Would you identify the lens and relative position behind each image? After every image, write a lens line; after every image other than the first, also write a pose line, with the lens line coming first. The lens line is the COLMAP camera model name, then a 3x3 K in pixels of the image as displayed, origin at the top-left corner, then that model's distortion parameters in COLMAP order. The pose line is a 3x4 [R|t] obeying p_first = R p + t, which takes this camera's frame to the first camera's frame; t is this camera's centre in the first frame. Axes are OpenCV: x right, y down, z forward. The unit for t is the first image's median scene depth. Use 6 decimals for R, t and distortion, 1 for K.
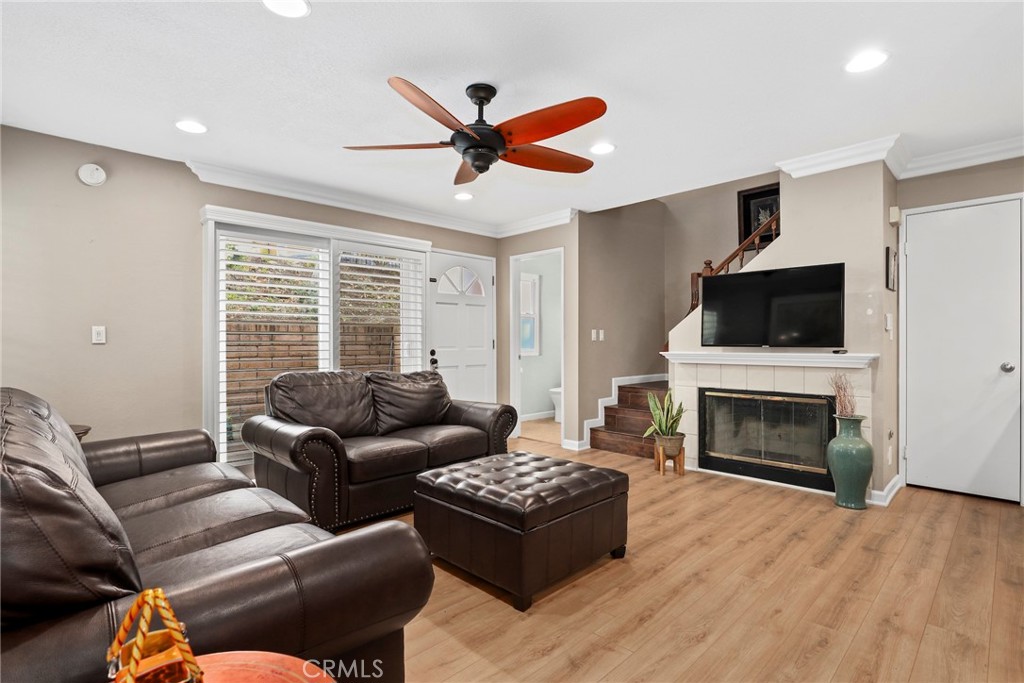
lens RADIAL K [[501.0, 0, 509.7], [0, 501.0, 340.7], [0, 0, 1]] dist [-0.020754, -0.000029]
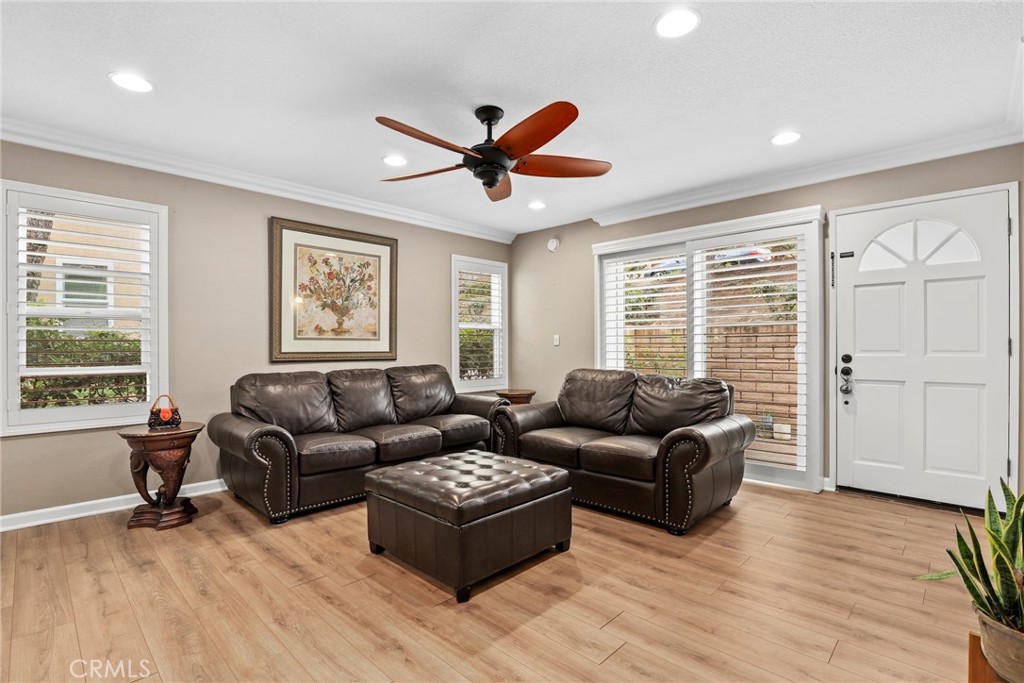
lens RADIAL K [[480.2, 0, 512.8], [0, 480.2, 344.5], [0, 0, 1]] dist [-0.022502, 0.000300]
pose [[0.026640, 0.001639, -0.999644, 0.950834], [0.007671, 0.999969, 0.001844, -0.001659], [0.999616, -0.007718, 0.026627, 0.986871]]
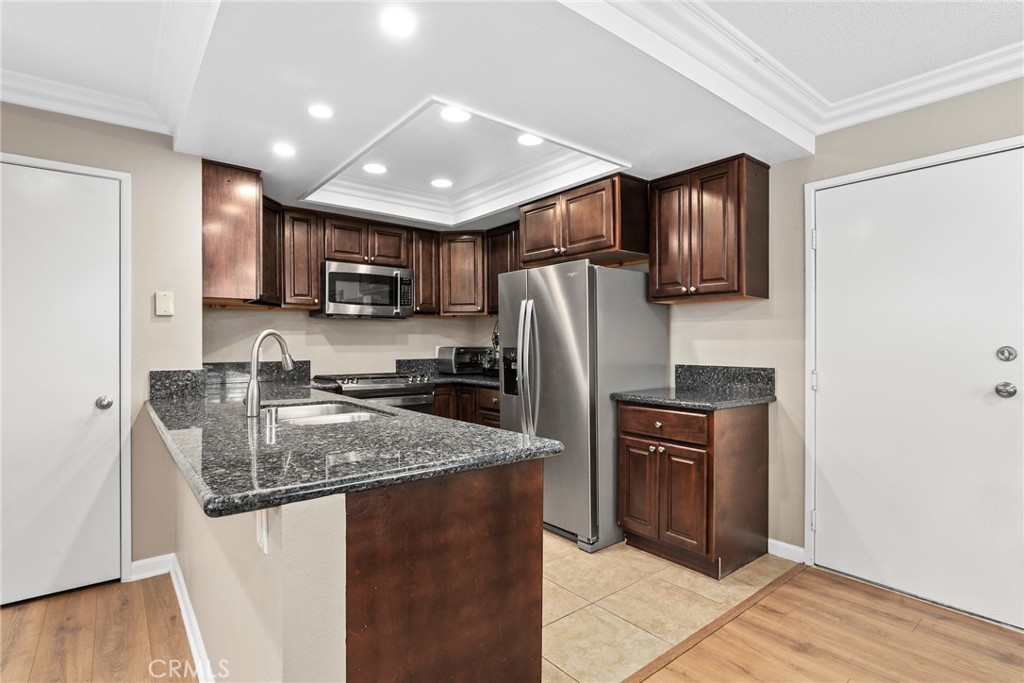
lens RADIAL K [[501.0, 0, 509.7], [0, 501.0, 340.7], [0, 0, 1]] dist [-0.020754, -0.000029]
pose [[0.102270, 0.009429, 0.994712, 0.403864], [-0.003715, 0.999952, -0.009097, -0.042217], [-0.994750, -0.002765, 0.102300, 0.378548]]
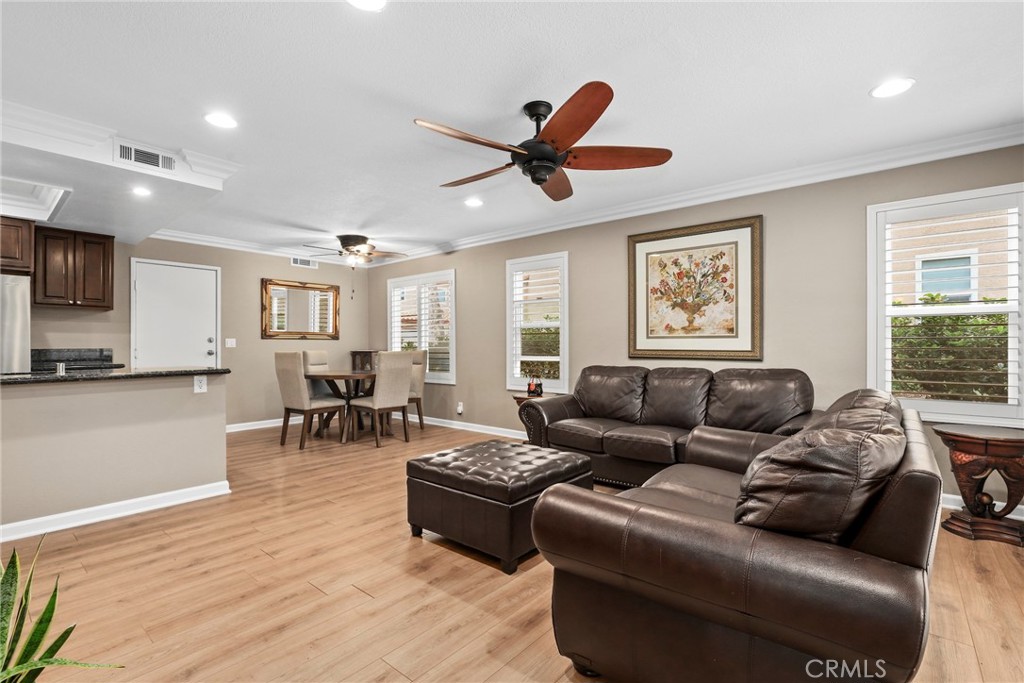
lens RADIAL K [[466.3, 0, 512.4], [0, 466.3, 345.9], [0, 0, 1]] dist [-0.026547, -0.000028]
pose [[-0.994696, 0.005026, -0.102736, 0.098201], [0.005575, 0.999972, -0.005058, 0.012113], [0.102708, -0.005604, -0.994696, 1.910314]]
